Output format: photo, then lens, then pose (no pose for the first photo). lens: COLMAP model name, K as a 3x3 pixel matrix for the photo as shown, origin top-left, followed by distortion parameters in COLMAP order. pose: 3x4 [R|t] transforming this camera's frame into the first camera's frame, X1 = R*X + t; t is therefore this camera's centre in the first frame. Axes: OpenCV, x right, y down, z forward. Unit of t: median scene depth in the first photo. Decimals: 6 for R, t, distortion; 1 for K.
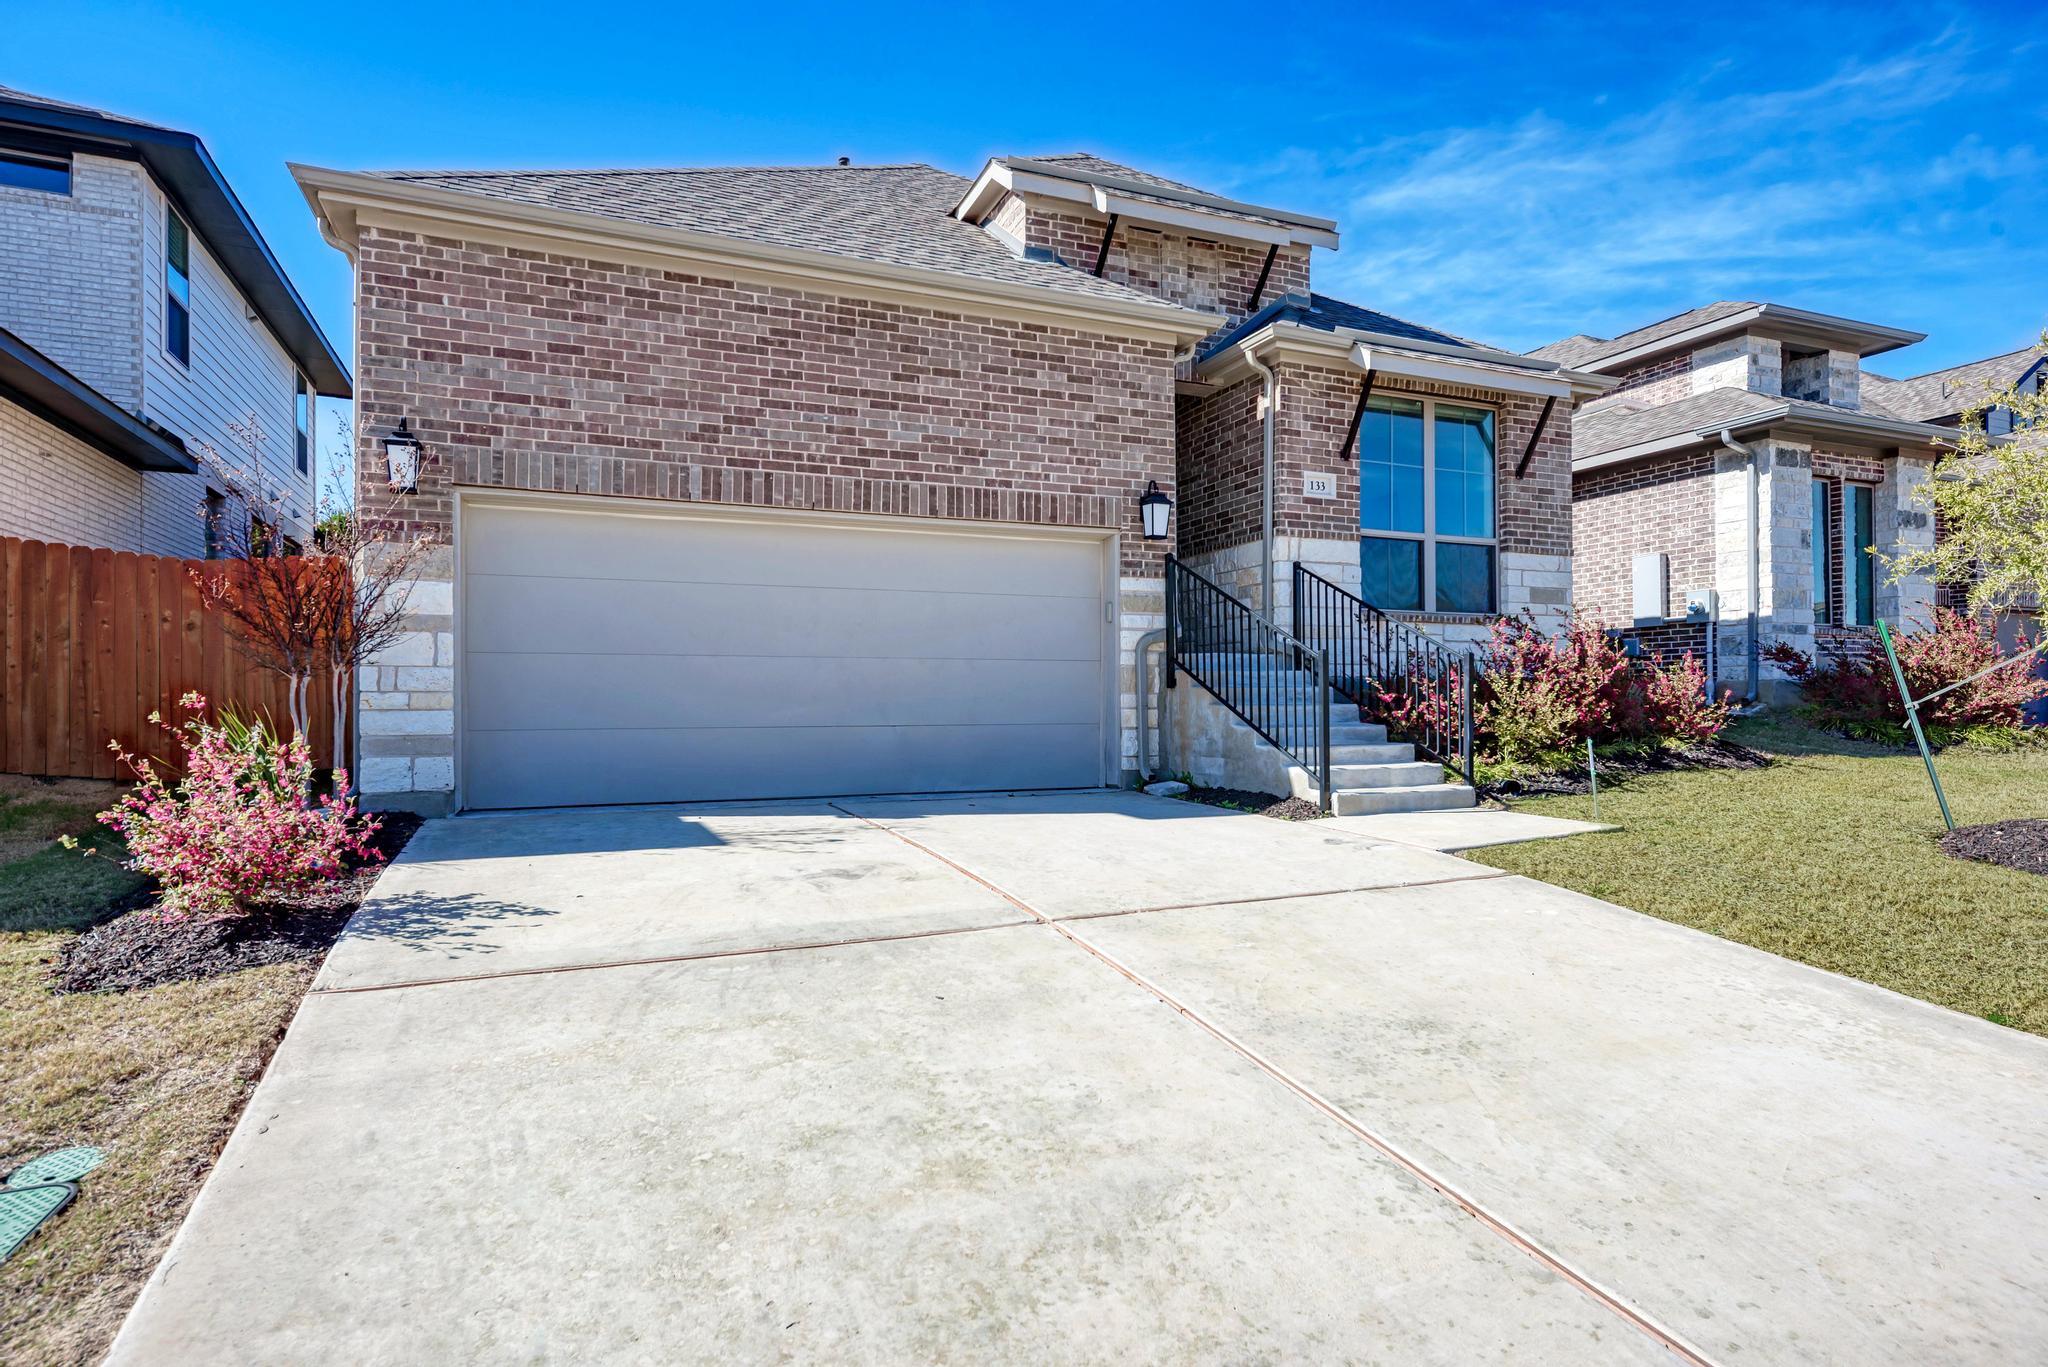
lens RADIAL K [[1098.0, 0, 1026.7], [0, 1098.0, 687.1], [0, 0, 1]] dist [0.004549, 0.002849]
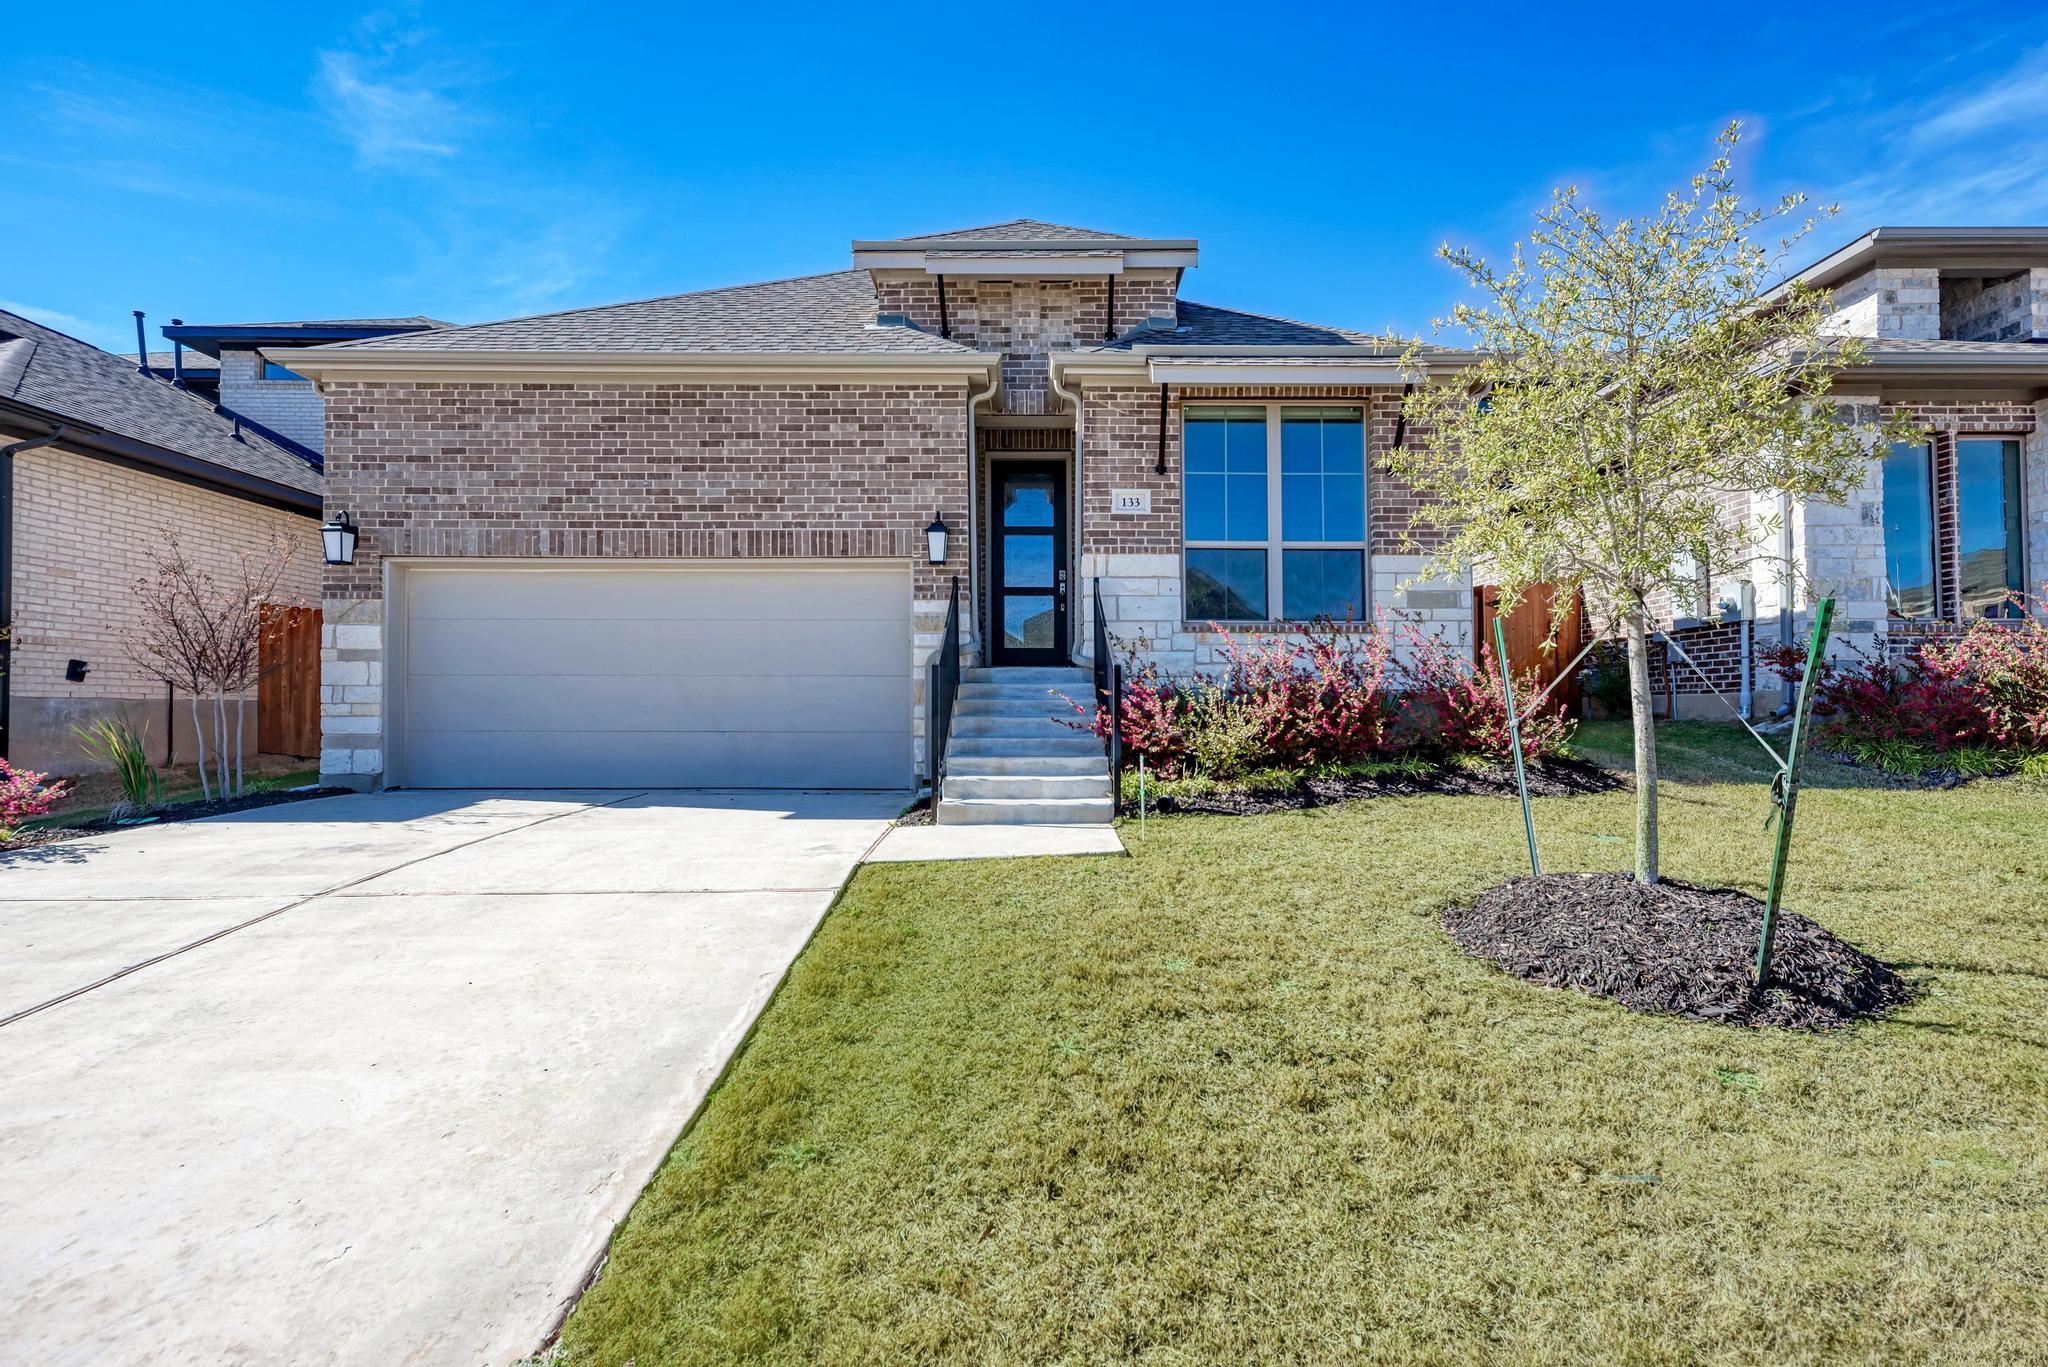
lens RADIAL K [[936.1, 0, 1023.7], [0, 936.1, 689.1], [0, 0, 1]] dist [0.008225, -0.001002]
pose [[0.919759, -0.005322, -0.392447, 0.581502], [0.001371, 0.999946, -0.010348, -0.000502], [0.392481, 0.008979, 0.919716, 0.180323]]
